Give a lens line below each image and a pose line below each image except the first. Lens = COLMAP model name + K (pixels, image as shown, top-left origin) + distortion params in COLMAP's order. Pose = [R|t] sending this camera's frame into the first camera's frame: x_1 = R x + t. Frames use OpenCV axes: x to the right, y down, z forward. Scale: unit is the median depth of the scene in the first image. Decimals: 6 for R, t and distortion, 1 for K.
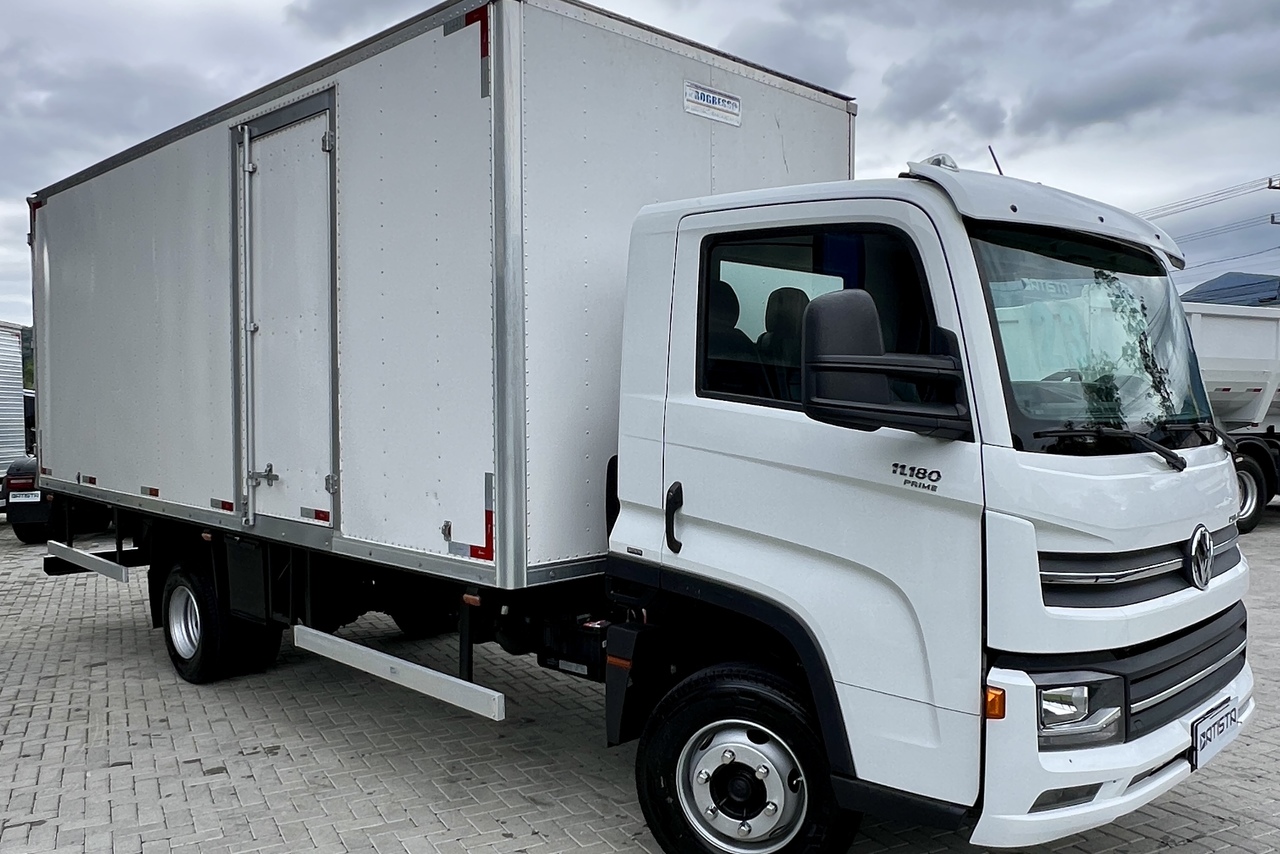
lens RADIAL K [[1069.1, 0, 626.8], [0, 1069.1, 424.0], [0, 0, 1]] dist [-0.006941, 0.023057]
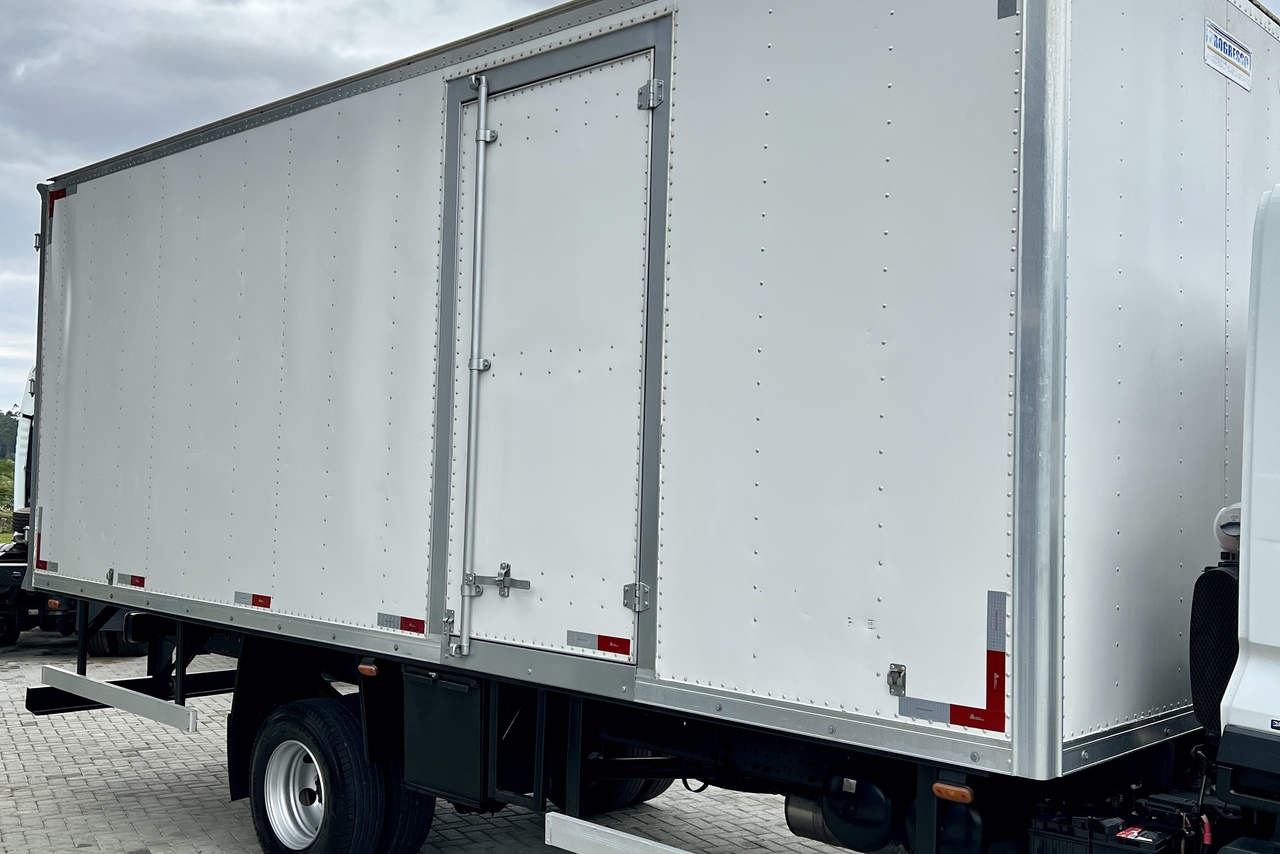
lens RADIAL K [[1258.5, 0, 651.4], [0, 1258.5, 419.8], [0, 0, 1]] dist [0.064678, 0.000000]
pose [[0.998096, 0.026055, 0.055915, -0.288024], [-0.021897, 0.997038, -0.073723, 0.002774], [-0.057670, 0.072358, 0.995710, 0.188942]]
